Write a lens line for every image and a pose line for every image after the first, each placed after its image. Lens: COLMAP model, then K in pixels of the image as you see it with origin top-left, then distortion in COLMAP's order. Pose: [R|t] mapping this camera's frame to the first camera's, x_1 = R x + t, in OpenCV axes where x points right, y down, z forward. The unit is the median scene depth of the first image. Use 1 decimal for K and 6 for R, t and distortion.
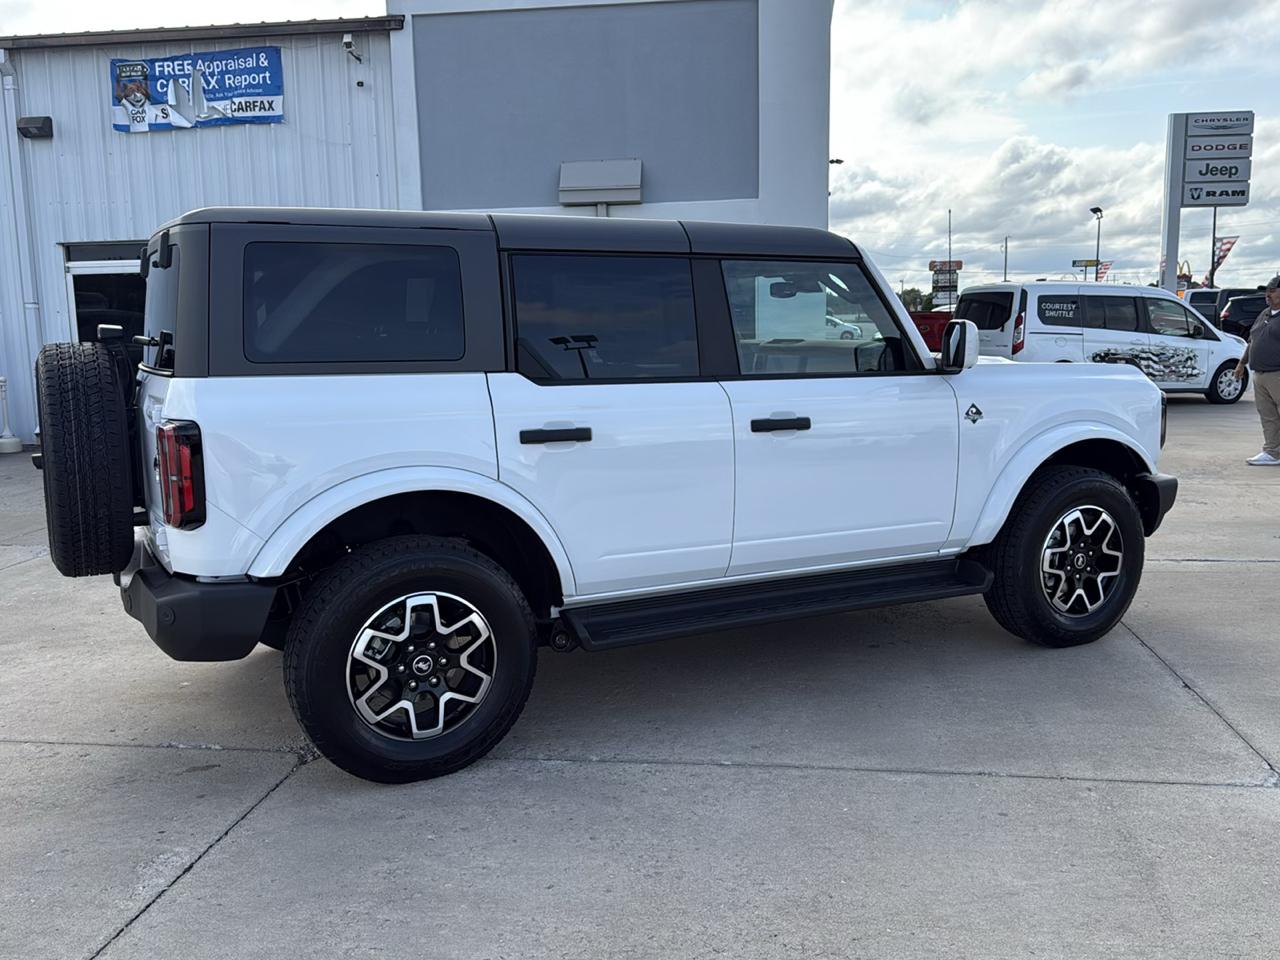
lens RADIAL K [[1131.4, 0, 644.2], [0, 1131.4, 480.2], [0, 0, 1]] dist [0.117361, -0.210488]
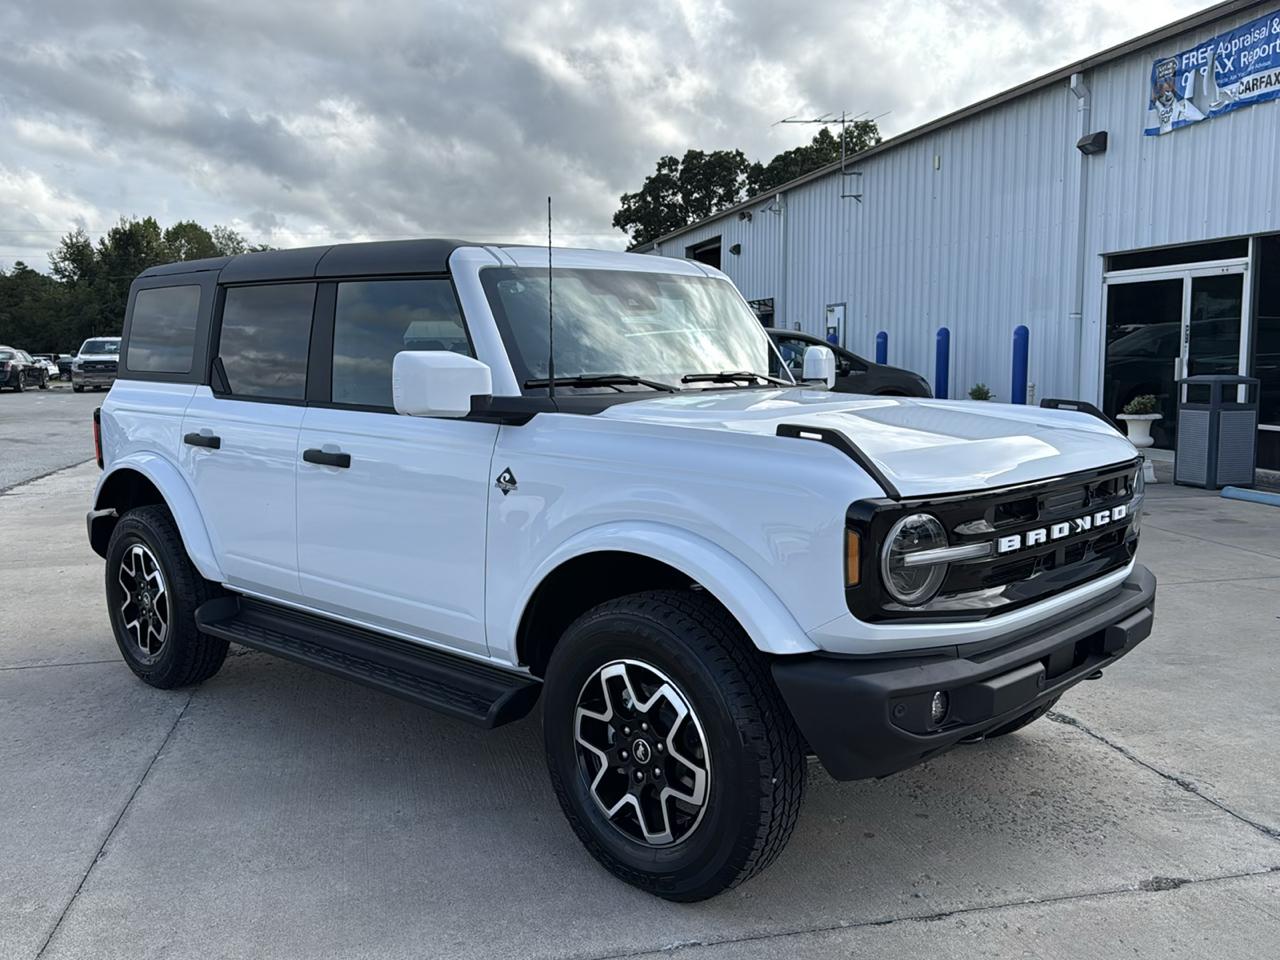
lens RADIAL K [[1131.4, 0, 646.7], [0, 1131.4, 486.1], [0, 0, 1]] dist [0.117361, -0.210488]
pose [[0.344532, 0.128194, -0.929981, 1.049307], [-0.124921, 0.988083, 0.089923, -0.139090], [0.930426, 0.085193, 0.356441, 0.883741]]
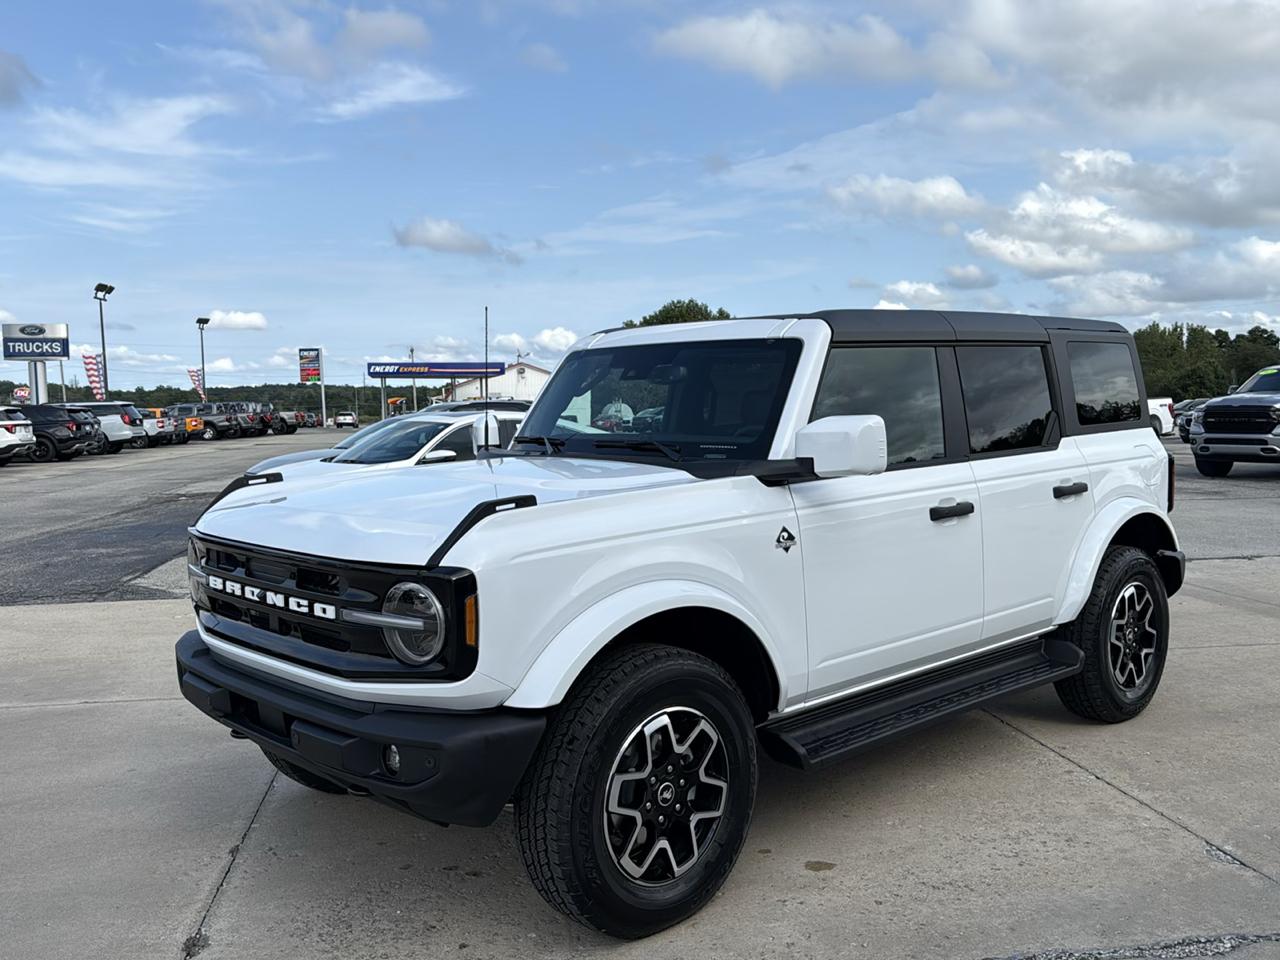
lens RADIAL K [[1131.4, 0, 641.1], [0, 1131.4, 484.3], [0, 0, 1]] dist [0.117361, -0.210488]
pose [[-0.959781, 0.055754, -0.275157, 0.450452], [-0.004582, 0.976841, 0.213916, -0.320763], [0.280711, 0.206573, -0.937299, 2.152101]]
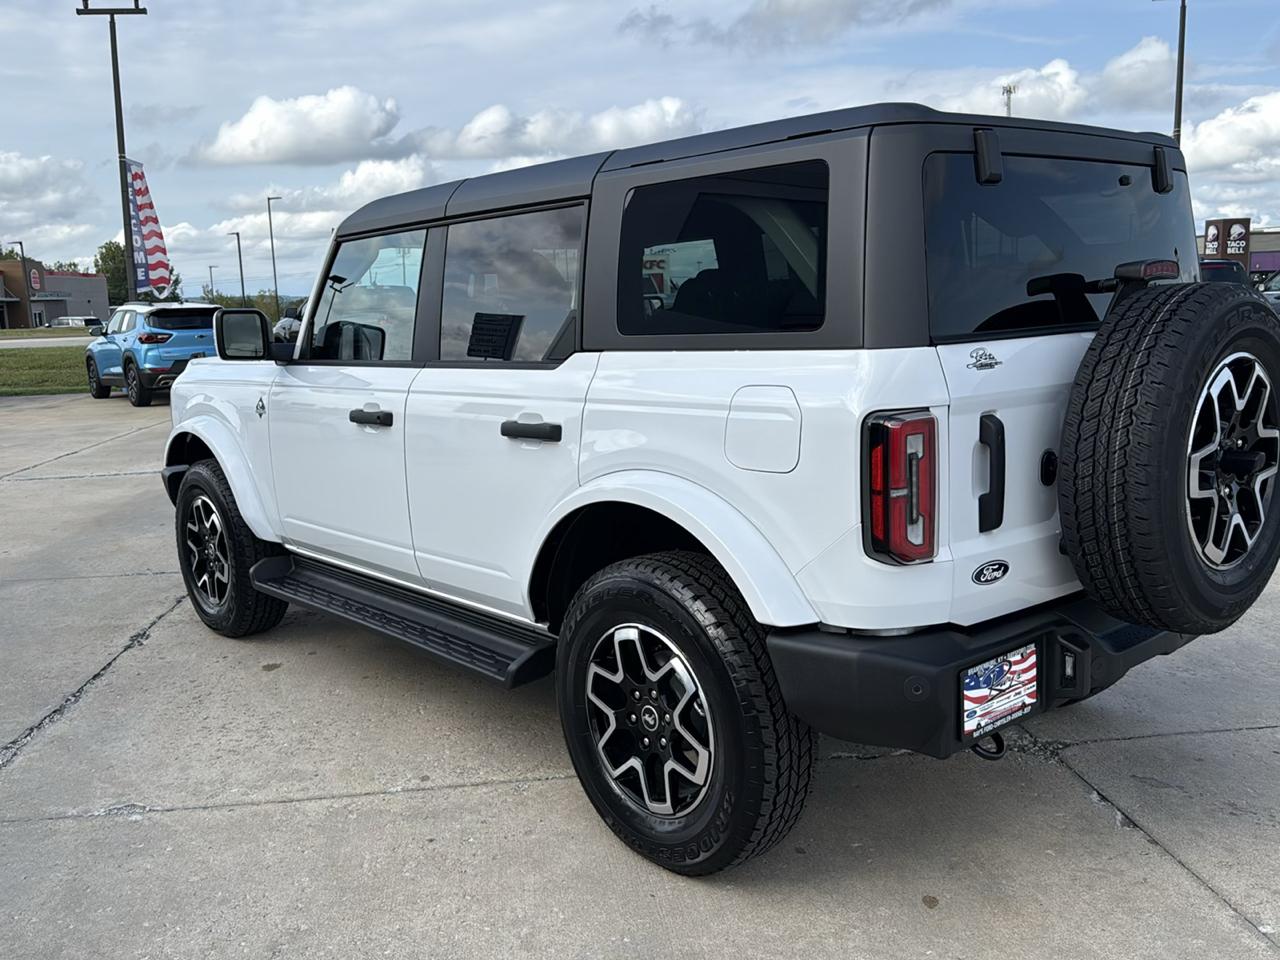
lens RADIAL K [[1131.4, 0, 642.5], [0, 1131.4, 482.2], [0, 0, 1]] dist [0.117361, -0.210488]
pose [[-0.242152, -0.129235, 0.961593, -0.969333], [0.173664, 0.969311, 0.174005, -0.161708], [-0.954570, 0.209129, -0.212277, 1.323691]]
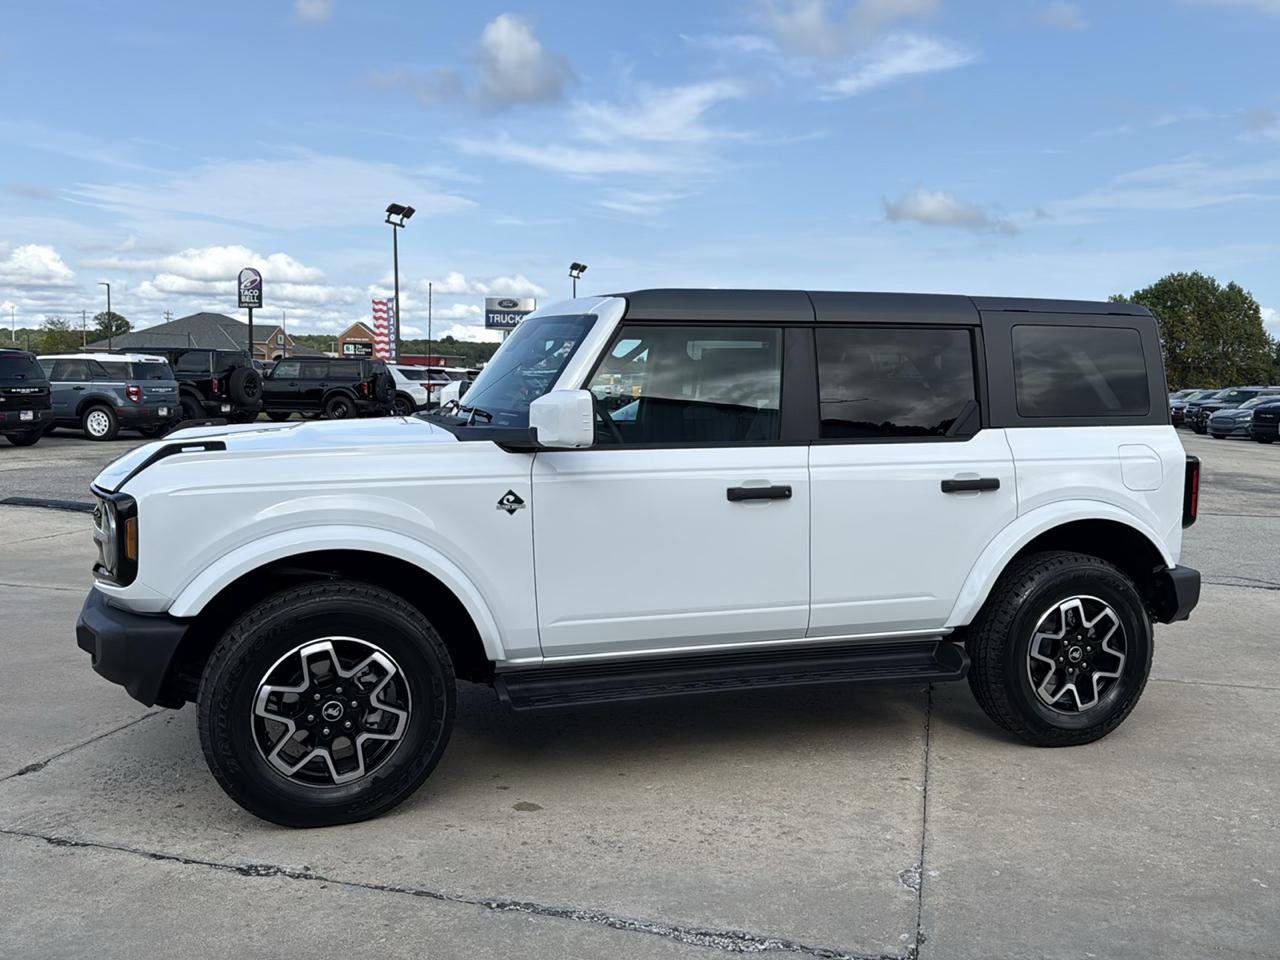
lens RADIAL K [[1131.4, 0, 639.6], [0, 1131.4, 484.1], [0, 0, 1]] dist [0.117361, -0.210488]
pose [[-0.991698, -0.012596, 0.127970, -0.087560], [0.017548, 0.972624, 0.231720, -0.323457], [-0.127385, 0.232042, -0.964328, 2.256331]]
